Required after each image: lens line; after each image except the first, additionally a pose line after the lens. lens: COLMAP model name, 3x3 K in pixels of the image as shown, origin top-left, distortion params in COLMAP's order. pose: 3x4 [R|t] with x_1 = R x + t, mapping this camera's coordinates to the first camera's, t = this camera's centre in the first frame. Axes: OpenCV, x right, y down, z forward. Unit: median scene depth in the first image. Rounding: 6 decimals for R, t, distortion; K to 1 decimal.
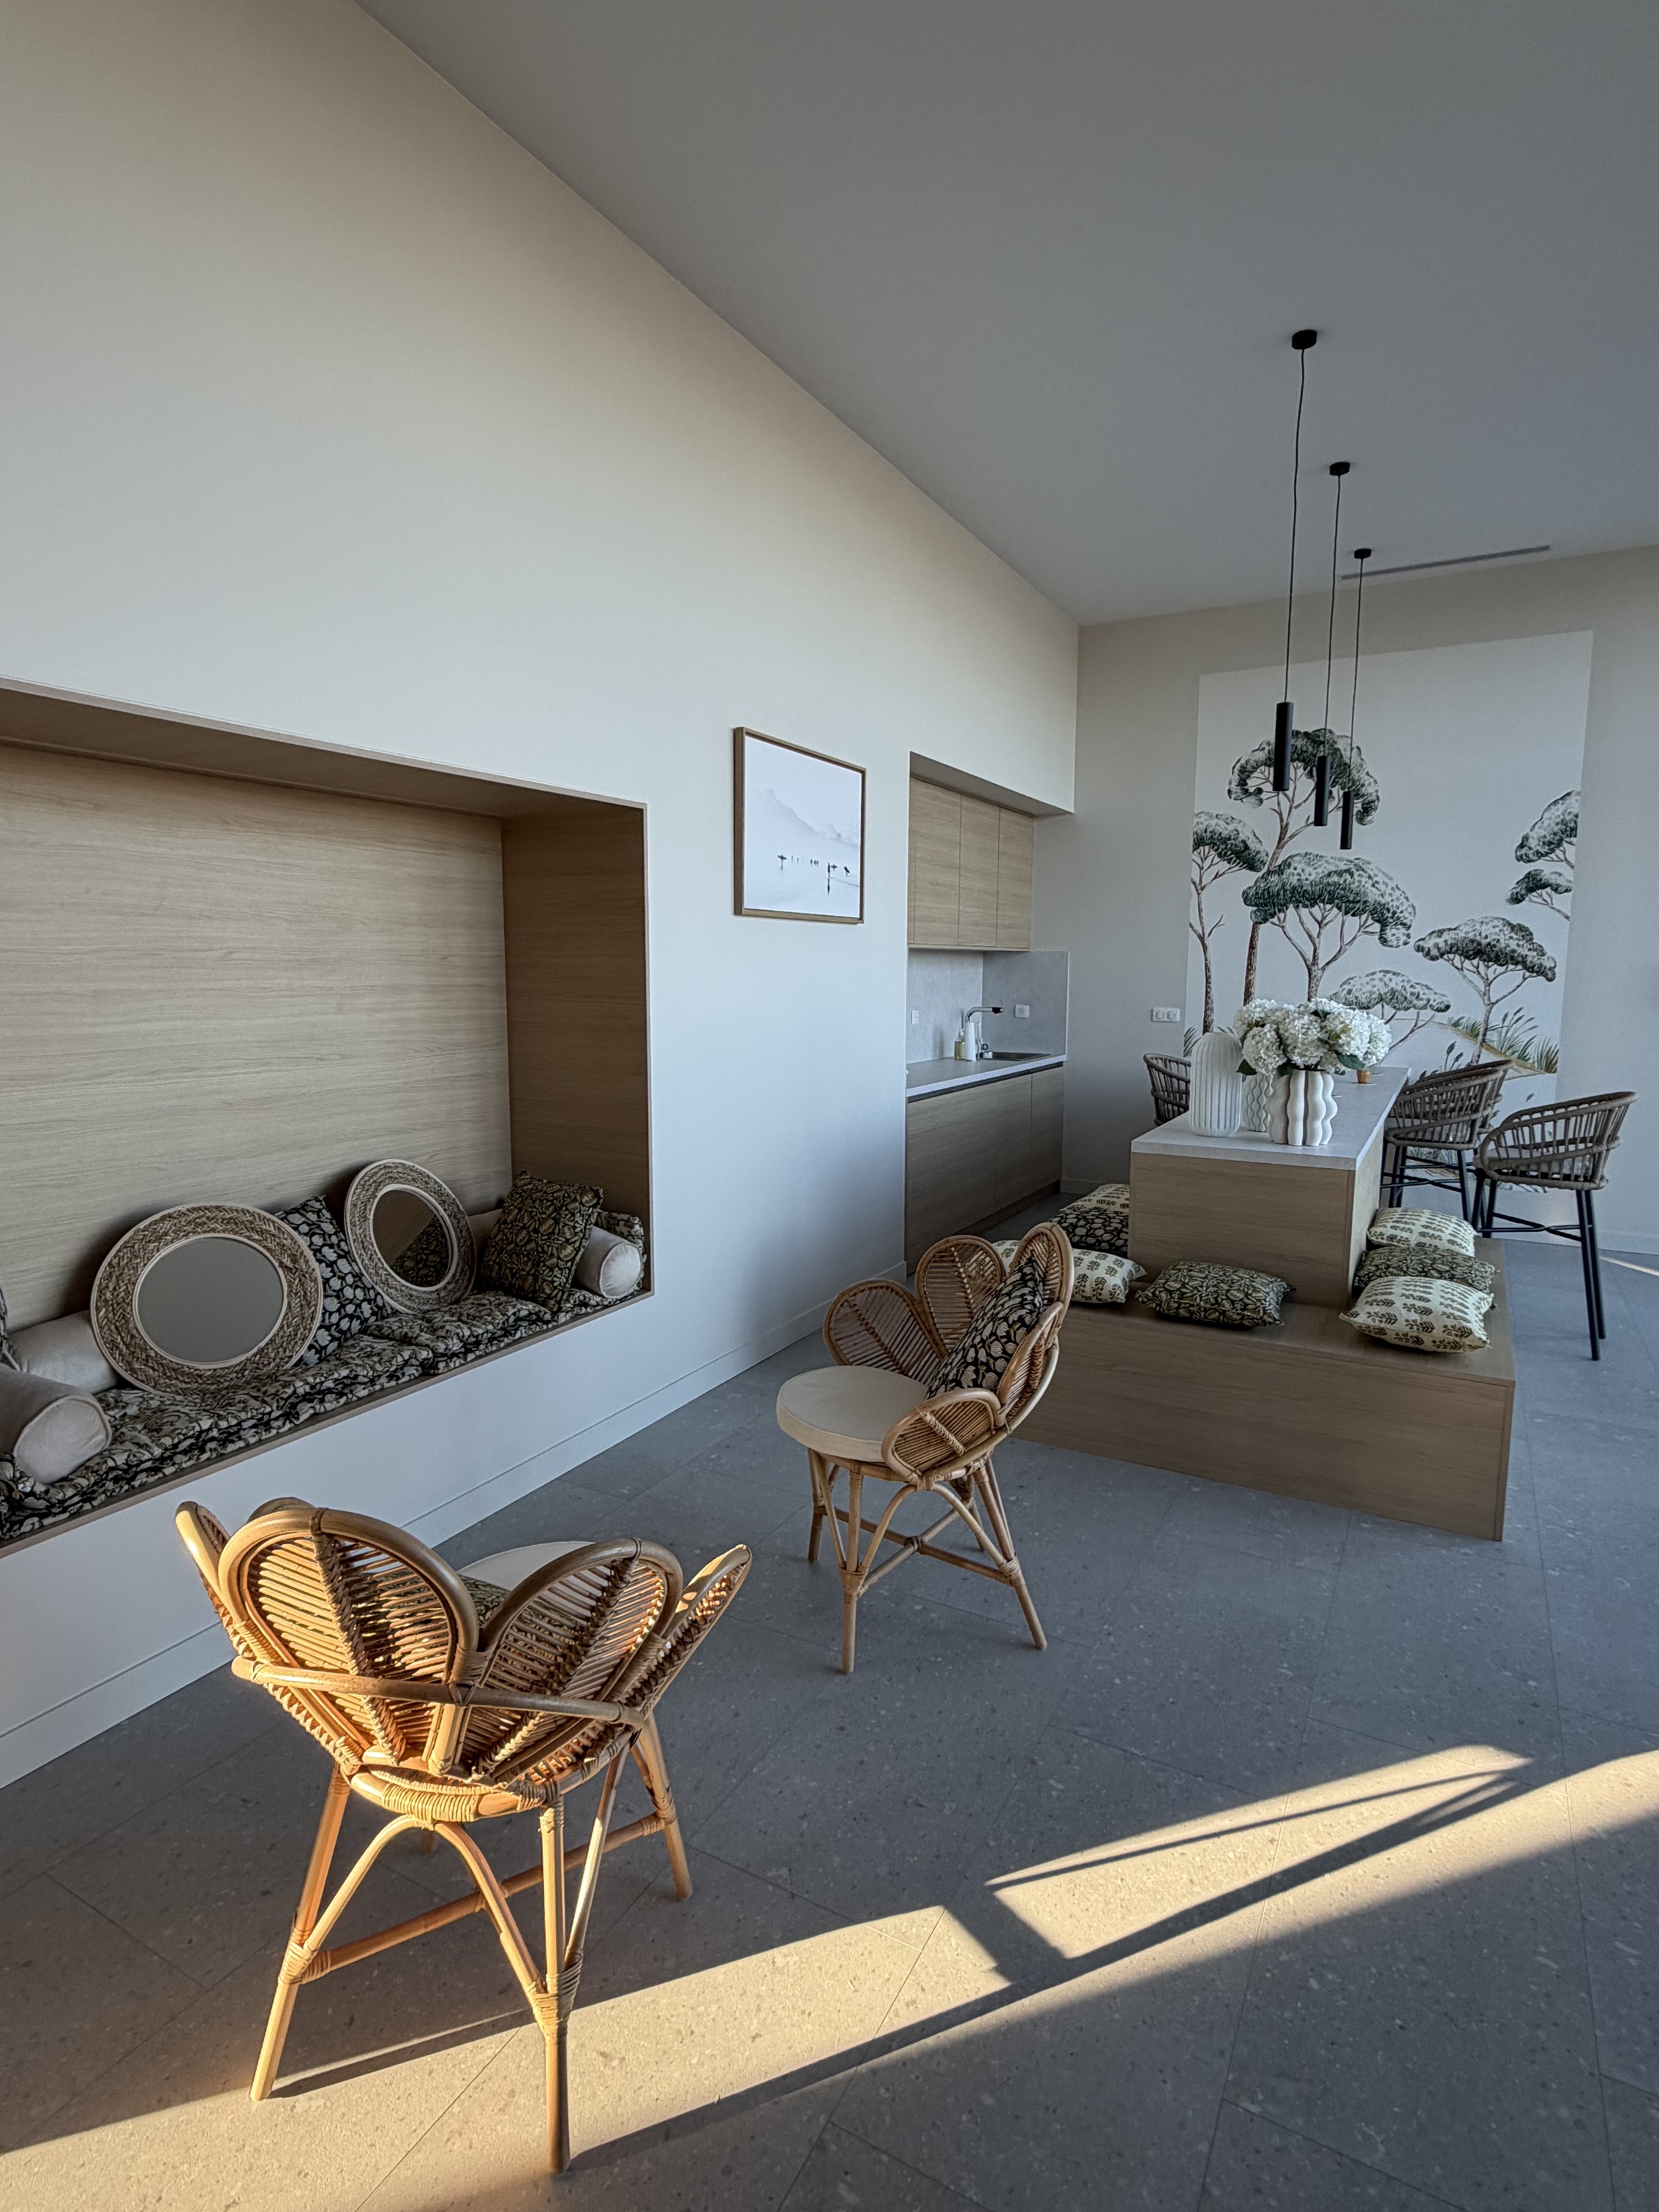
lens RADIAL K [[1153.8, 0, 829.5], [0, 1153.8, 1106.0], [0, 0, 1]] dist [-0.001487, -0.000206]
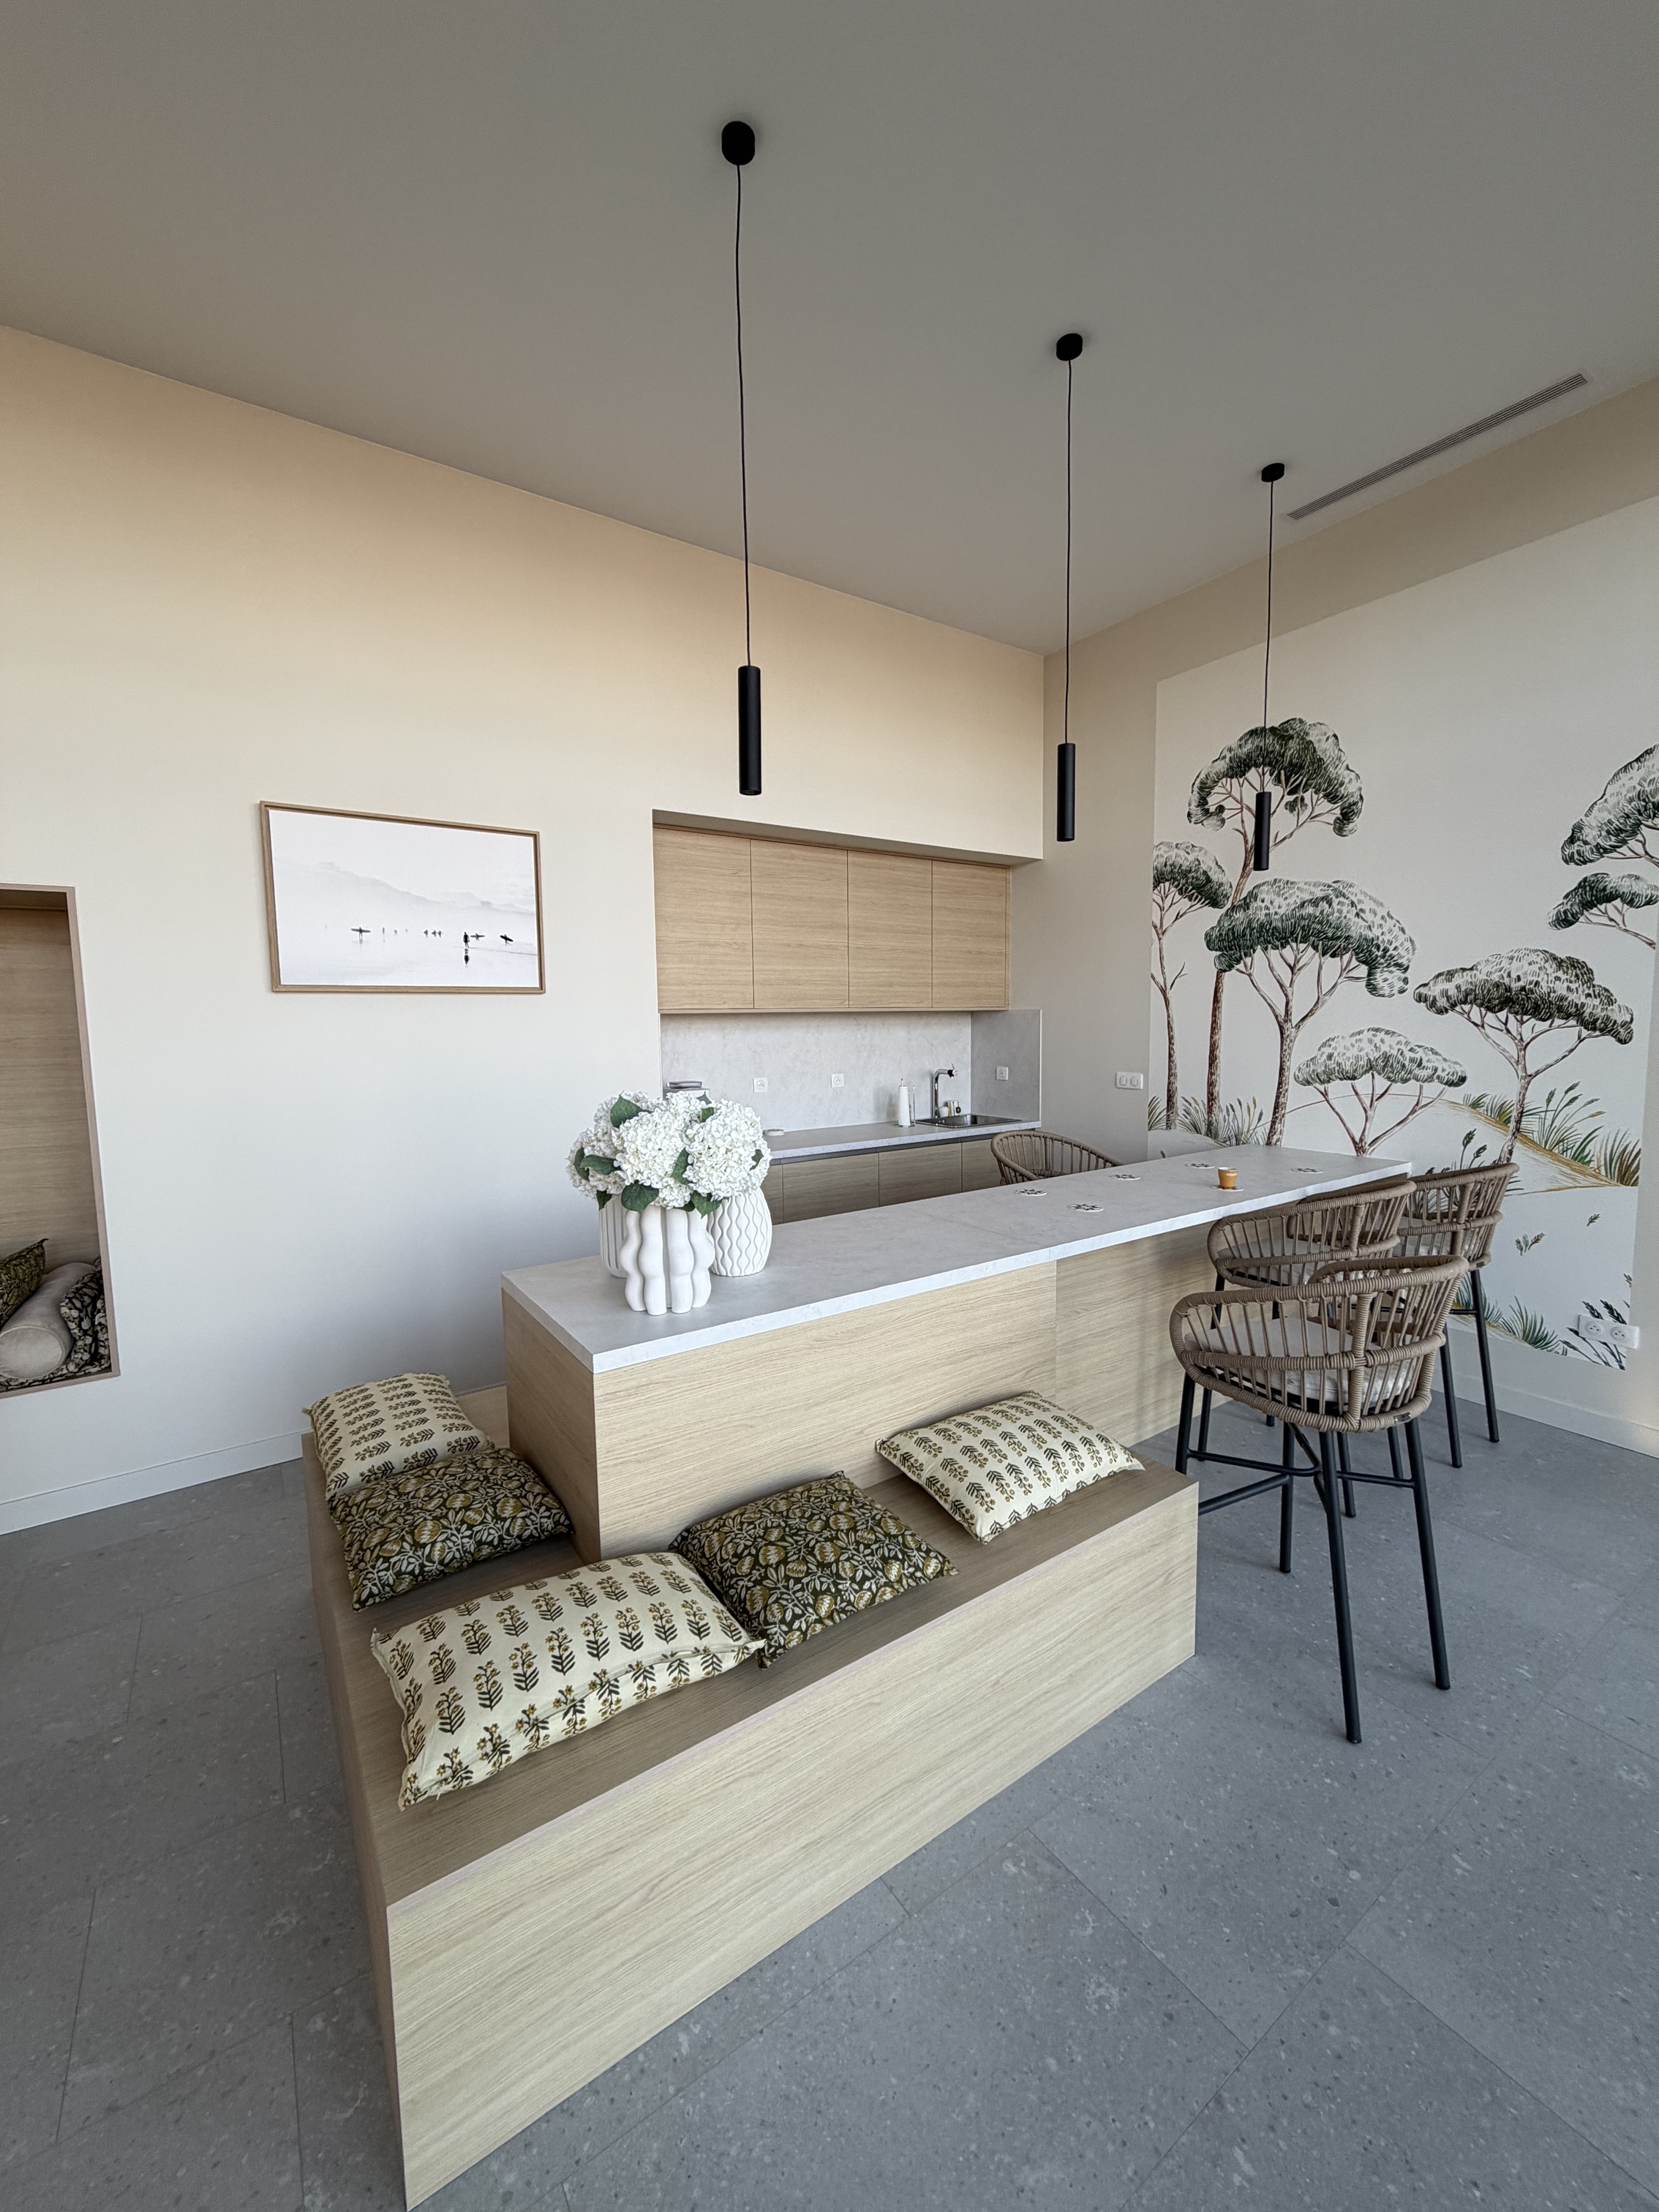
lens RADIAL K [[883.5, 0, 830.5], [0, 883.5, 1098.3], [0, 0, 1]] dist [0.000799, -0.000041]
pose [[0.893063, 0.023270, -0.449329, 0.429978], [-0.036755, 0.999097, -0.021310, -0.048137], [0.448427, 0.035546, 0.893112, 0.342228]]
